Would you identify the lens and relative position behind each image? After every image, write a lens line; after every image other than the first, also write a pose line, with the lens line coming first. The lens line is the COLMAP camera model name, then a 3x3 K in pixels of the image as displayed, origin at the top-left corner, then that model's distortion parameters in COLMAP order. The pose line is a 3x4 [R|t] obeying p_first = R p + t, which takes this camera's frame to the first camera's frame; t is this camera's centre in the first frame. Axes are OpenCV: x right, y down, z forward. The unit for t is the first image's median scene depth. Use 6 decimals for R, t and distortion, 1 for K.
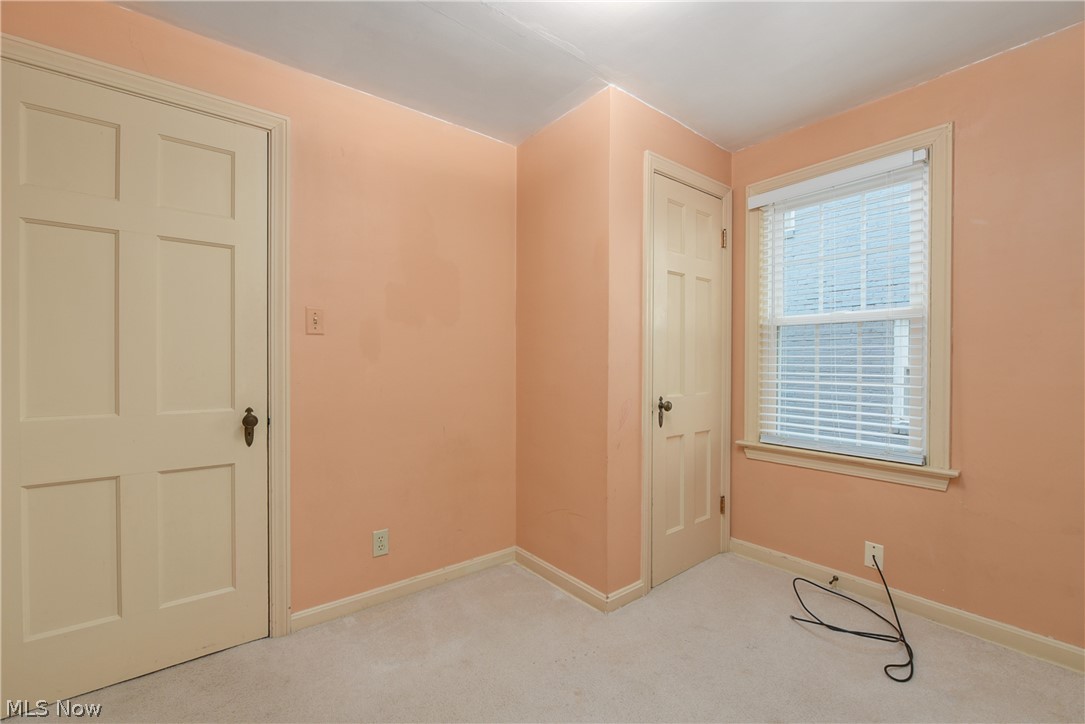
lens RADIAL K [[450.7, 0, 539.2], [0, 450.7, 365.6], [0, 0, 1]] dist [-0.008609, -0.000429]
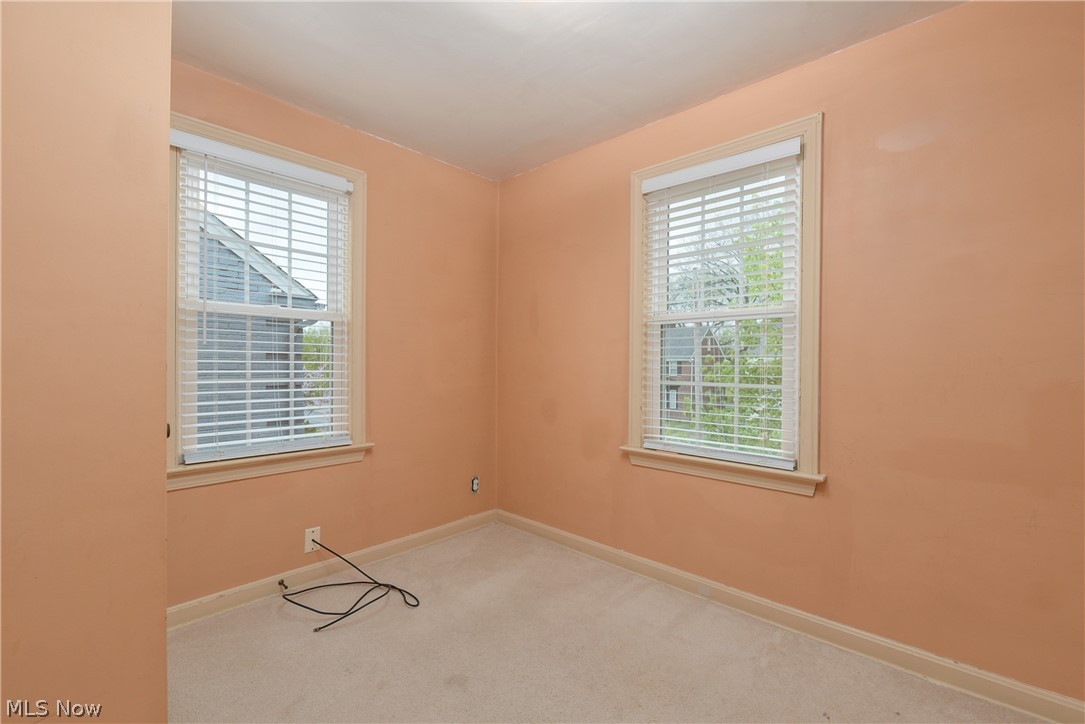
lens RADIAL K [[450.7, 0, 539.2], [0, 450.7, 365.6], [0, 0, 1]] dist [-0.008609, -0.000429]
pose [[-0.144701, -0.009751, 0.989427, -0.370536], [0.000564, 0.999950, 0.009938, -0.001959], [-0.989475, 0.001996, -0.144689, 0.586527]]
